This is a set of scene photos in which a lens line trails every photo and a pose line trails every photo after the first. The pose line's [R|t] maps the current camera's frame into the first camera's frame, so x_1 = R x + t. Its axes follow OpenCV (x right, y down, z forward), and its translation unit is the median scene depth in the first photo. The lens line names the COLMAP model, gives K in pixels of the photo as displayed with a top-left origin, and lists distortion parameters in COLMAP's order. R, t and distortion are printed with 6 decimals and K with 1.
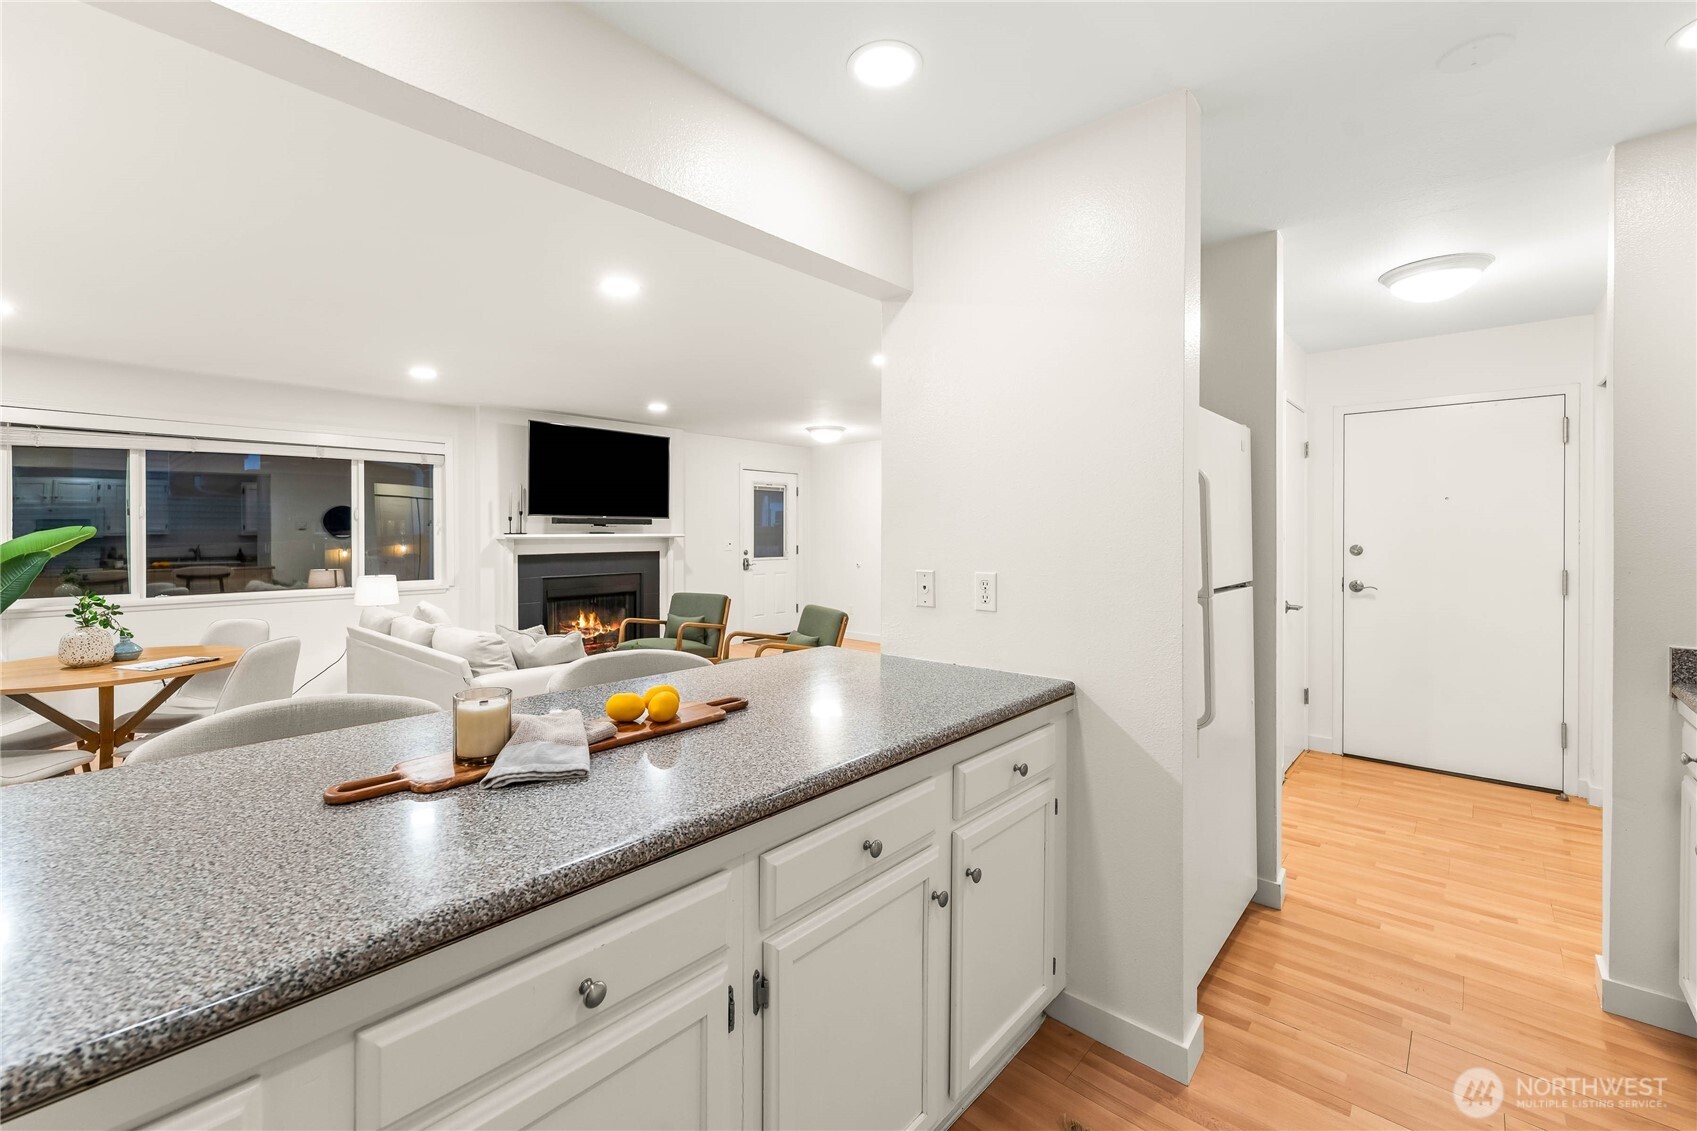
lens RADIAL K [[709.6, 0, 863.5], [0, 709.6, 546.4], [0, 0, 1]] dist [0.004117, -0.002792]
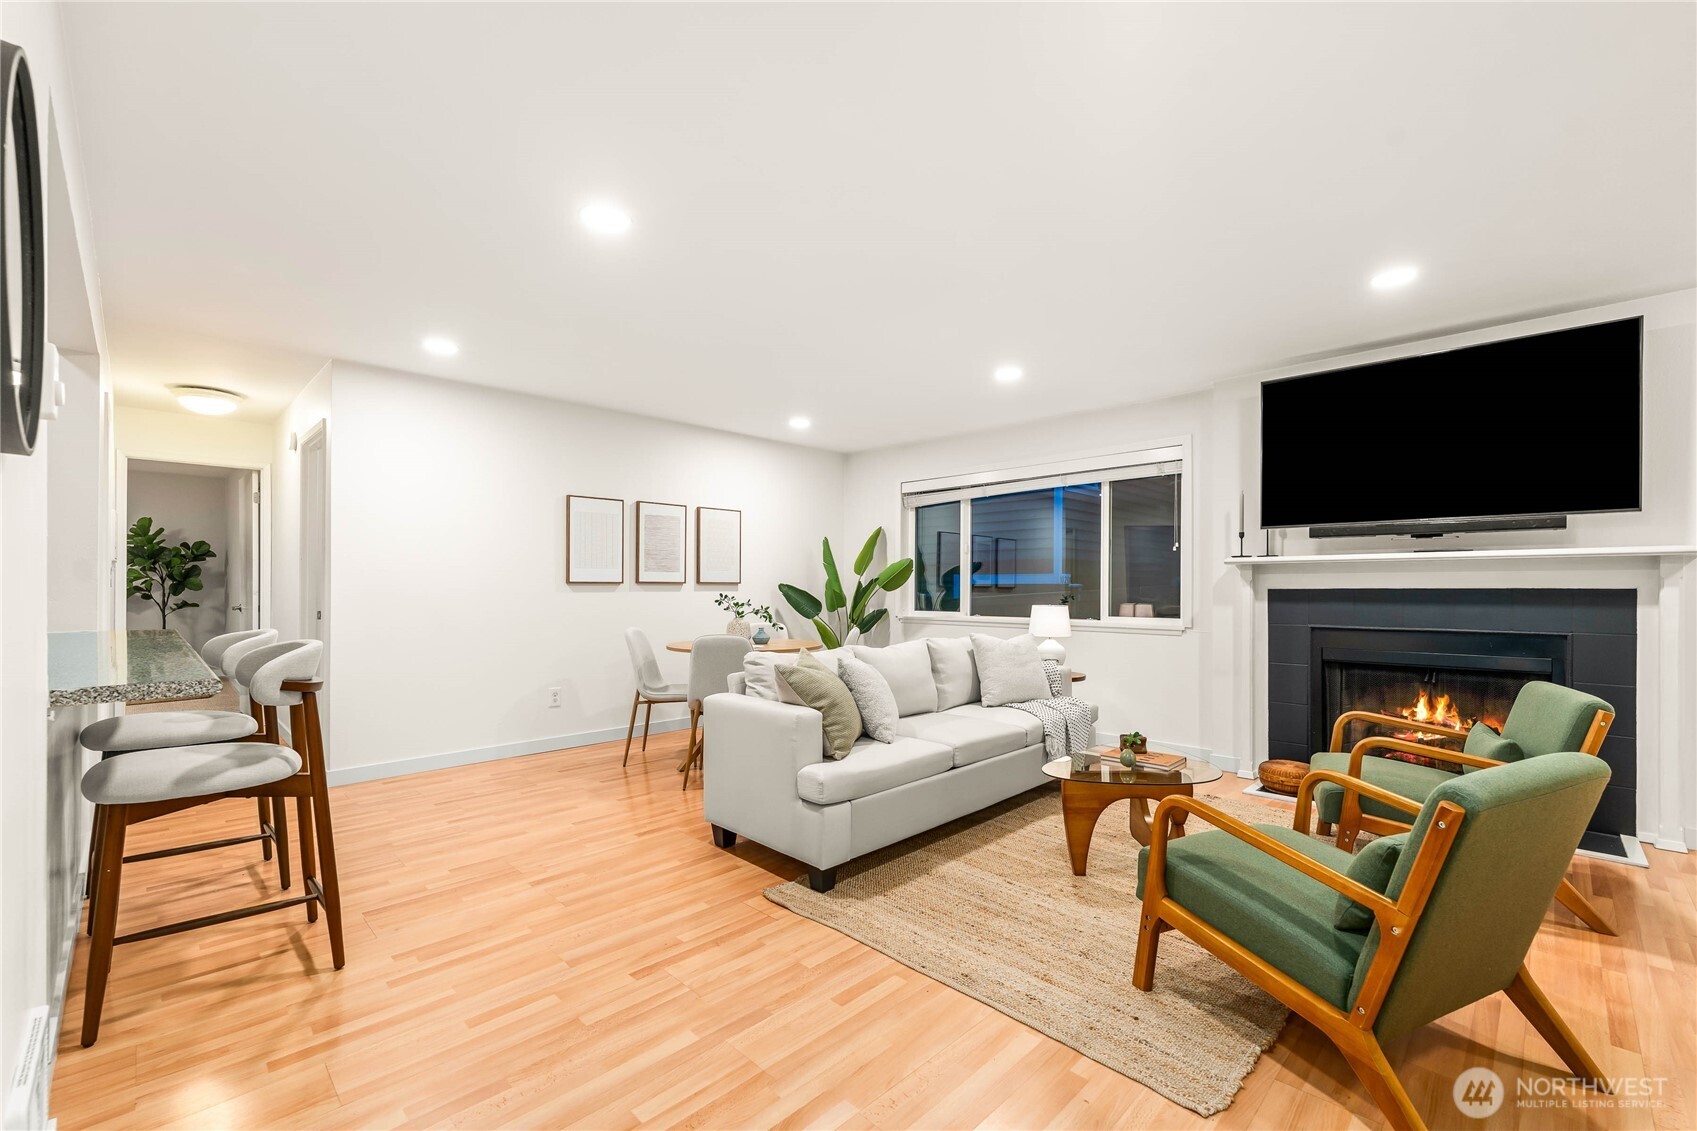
lens RADIAL K [[709.6, 0, 856.9], [0, 709.6, 595.9], [0, 0, 1]] dist [0.004117, -0.002792]
pose [[-0.071997, 0.010206, -0.997353, 0.197610], [-0.025456, 0.999603, 0.012067, 0.019754], [0.997080, 0.026257, -0.071708, 0.639547]]
